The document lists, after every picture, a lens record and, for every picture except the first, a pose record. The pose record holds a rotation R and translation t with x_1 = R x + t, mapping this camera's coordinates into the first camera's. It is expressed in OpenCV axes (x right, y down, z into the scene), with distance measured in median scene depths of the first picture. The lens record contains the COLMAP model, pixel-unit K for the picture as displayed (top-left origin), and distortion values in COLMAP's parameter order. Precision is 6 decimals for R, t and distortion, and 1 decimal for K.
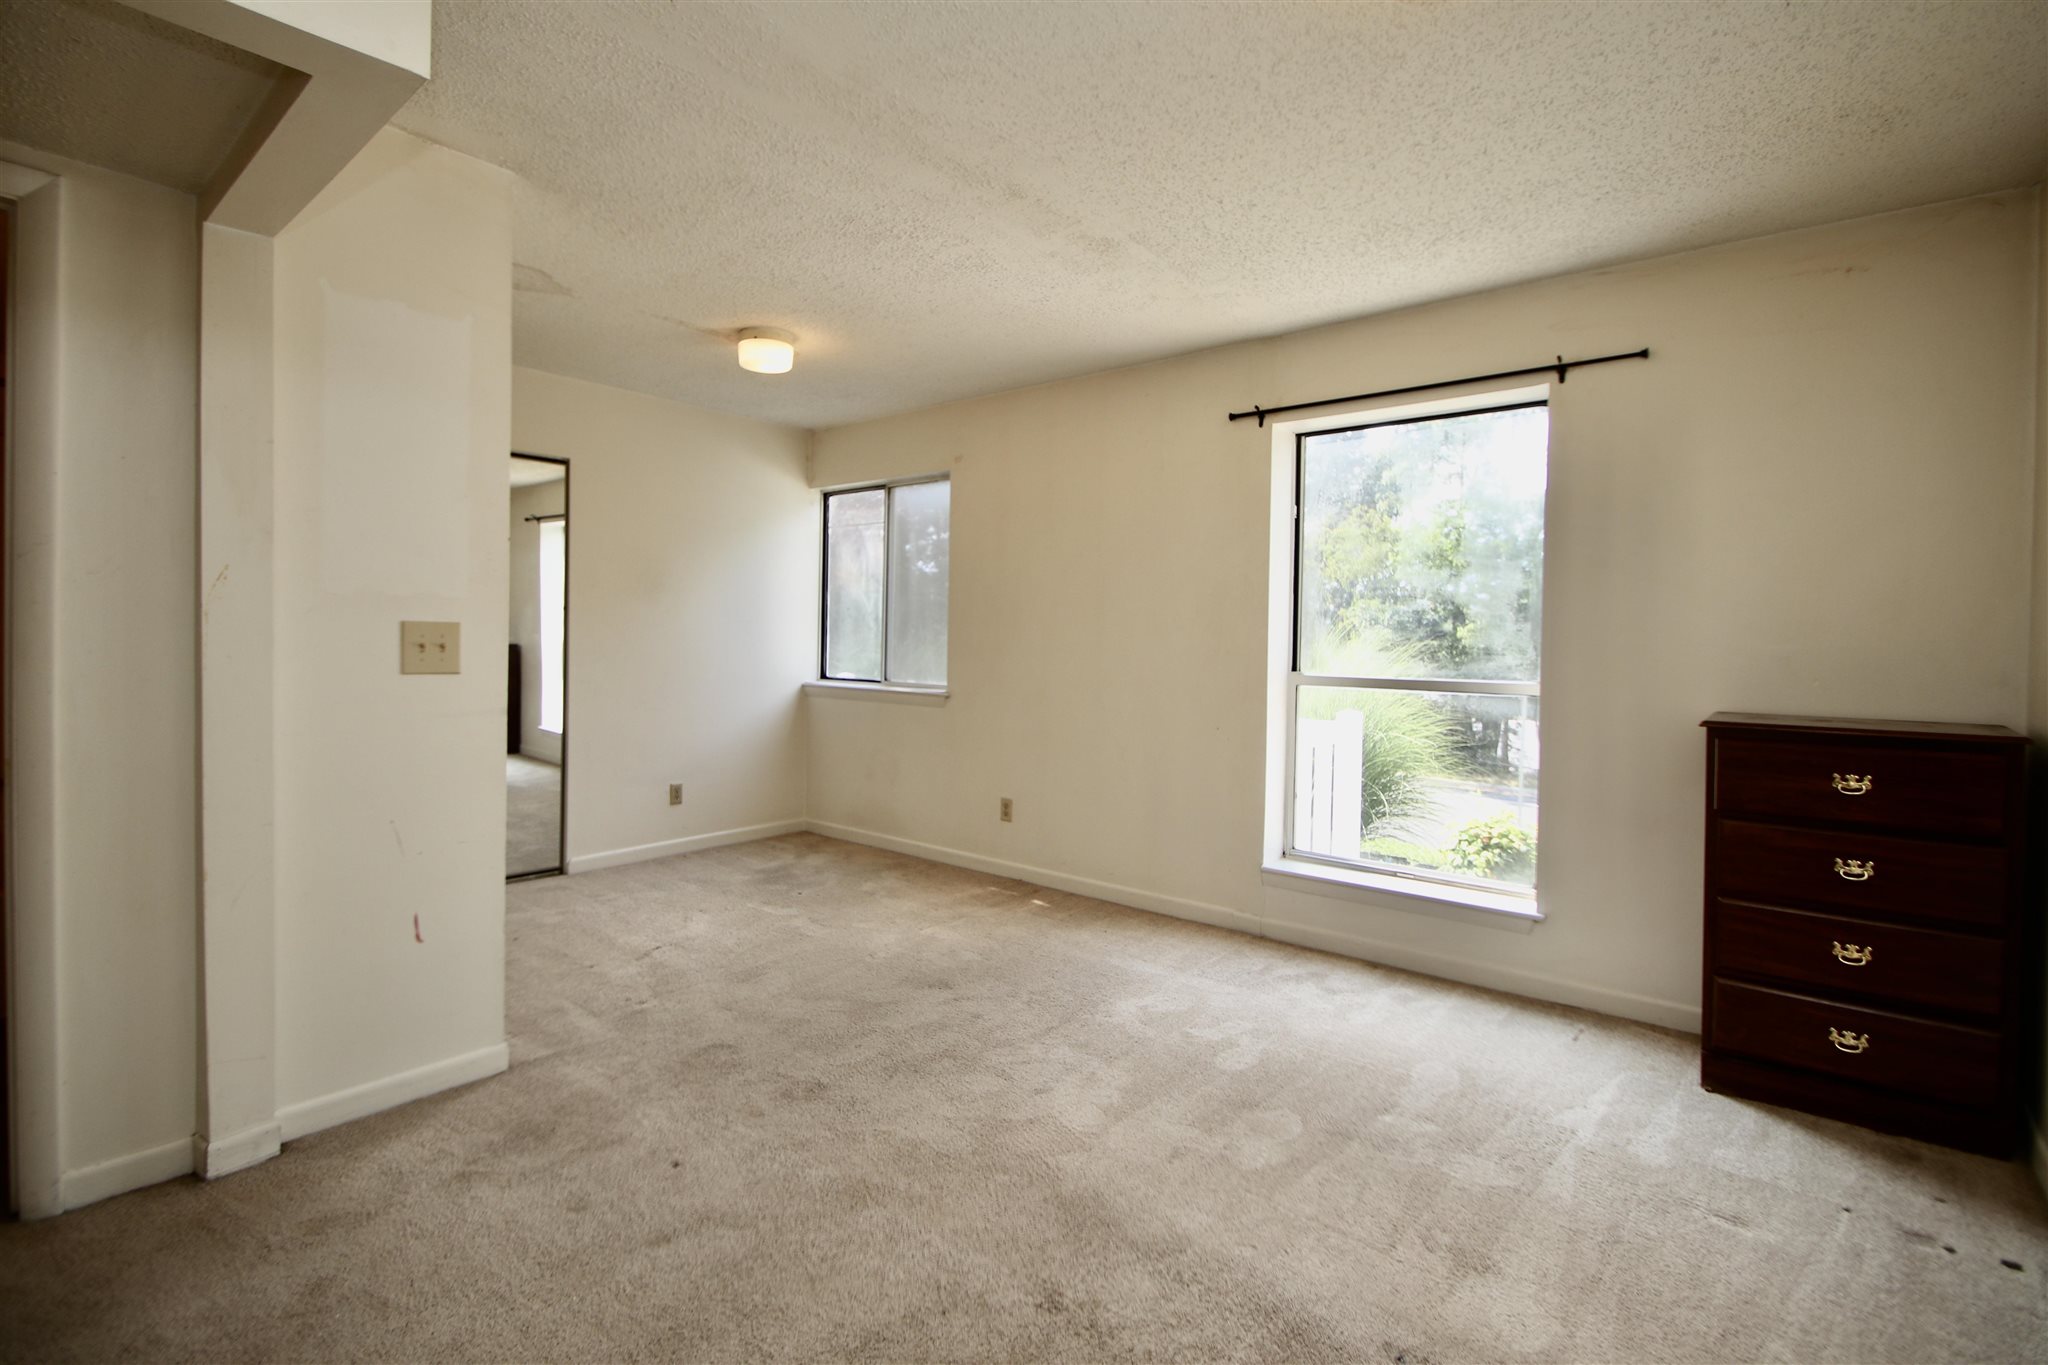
lens RADIAL K [[942.0, 0, 1006.5], [0, 942.0, 650.2], [0, 0, 1]] dist [0.019147, -0.021185]
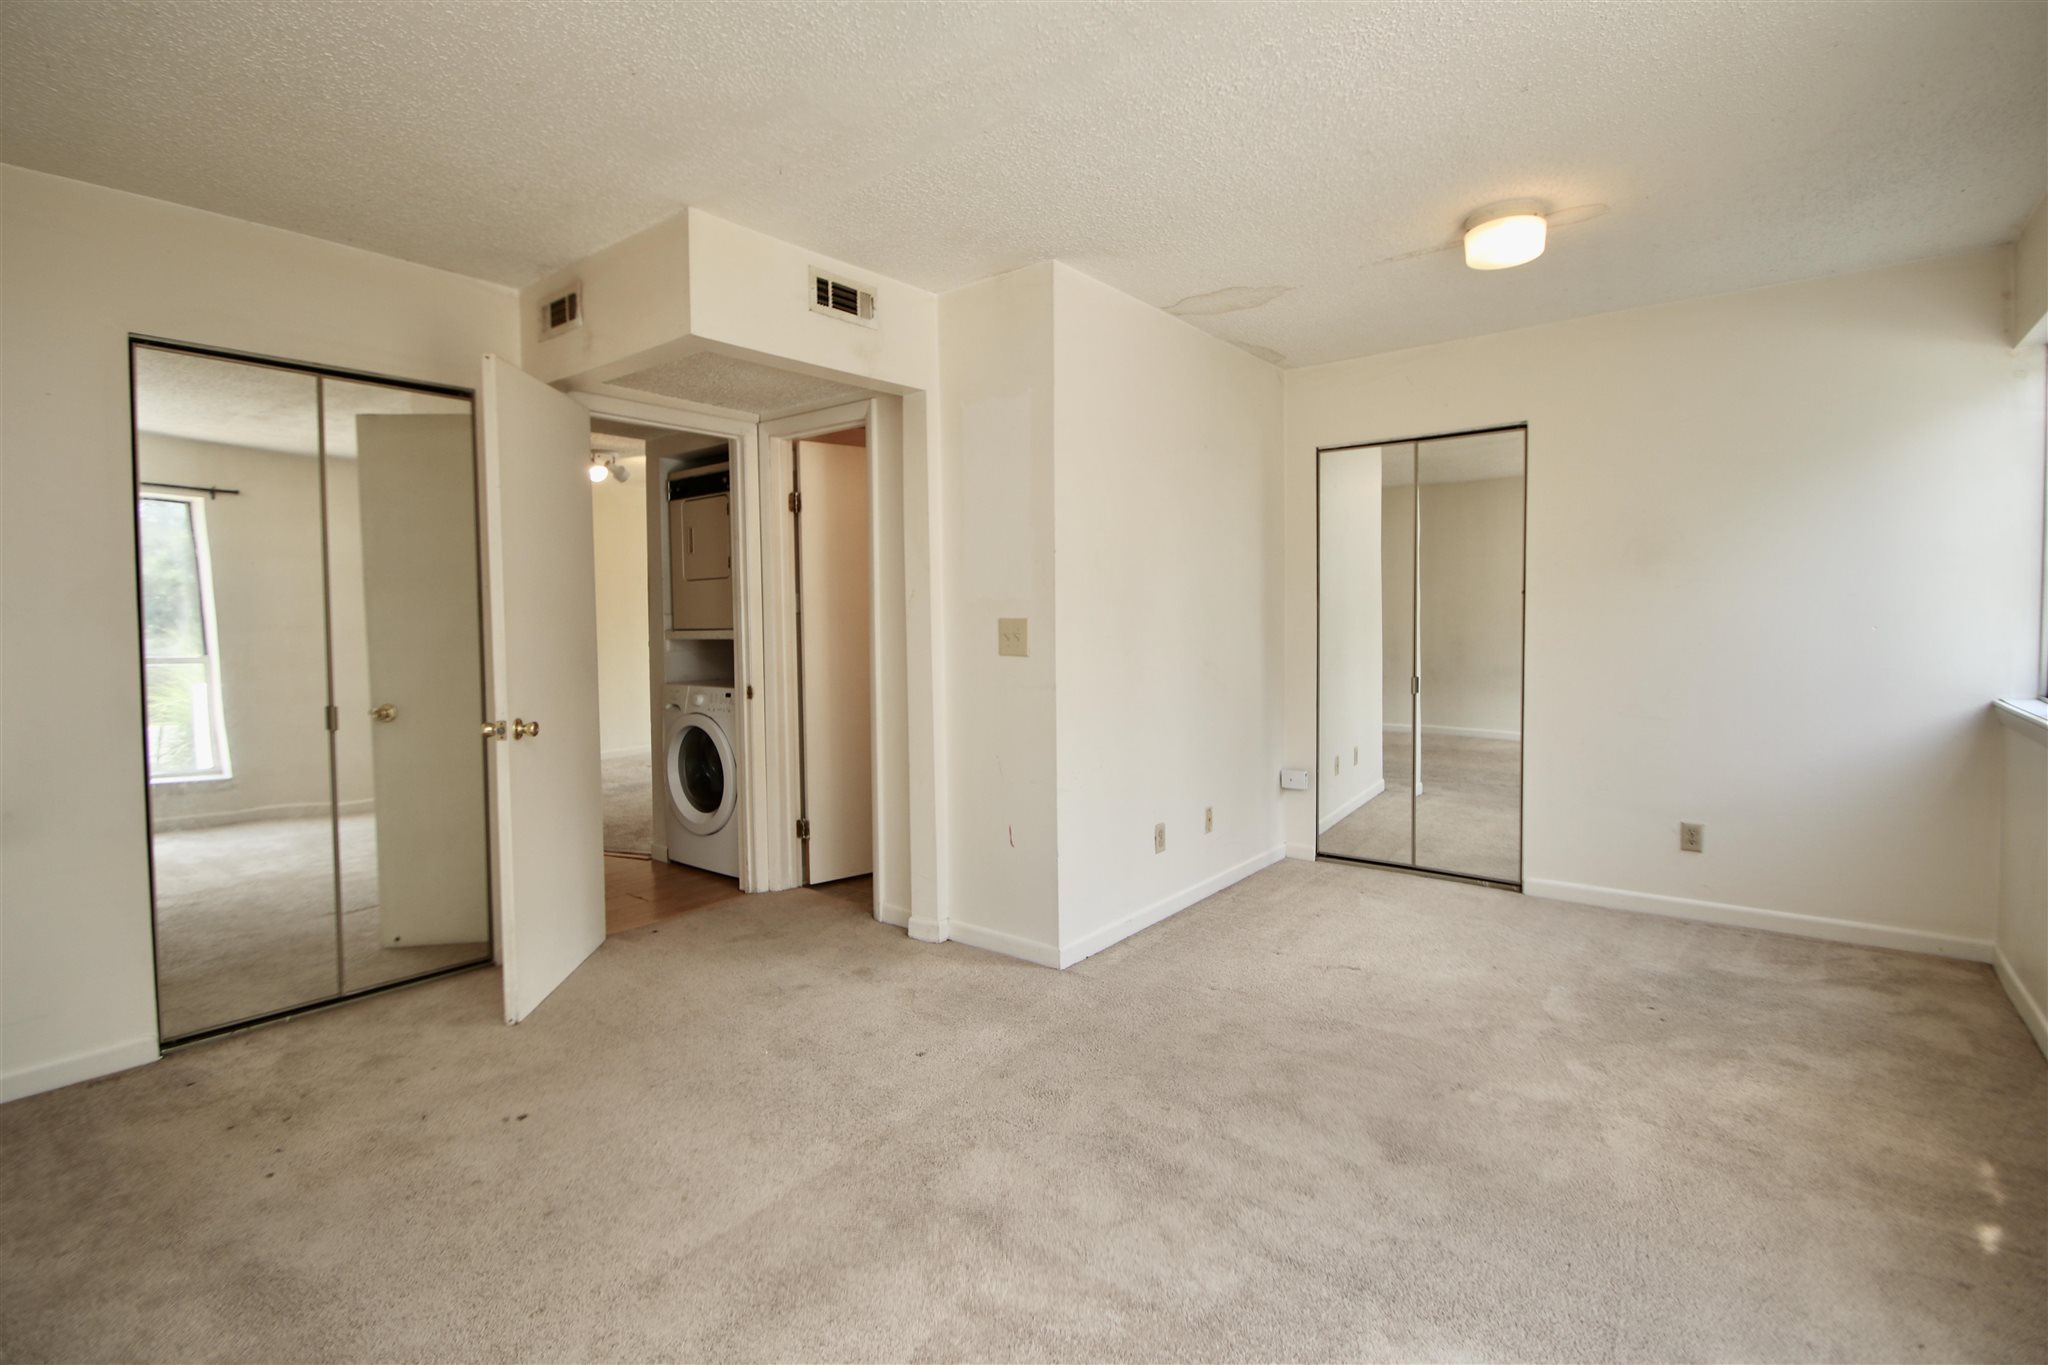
lens RADIAL K [[942.0, 0, 1006.5], [0, 942.0, 650.2], [0, 0, 1]] dist [0.019147, -0.021185]
pose [[0.018629, 0.015864, -0.999701, 0.587459], [-0.002289, 0.999872, 0.015824, -0.004592], [0.999824, 0.001993, 0.018663, 0.725452]]
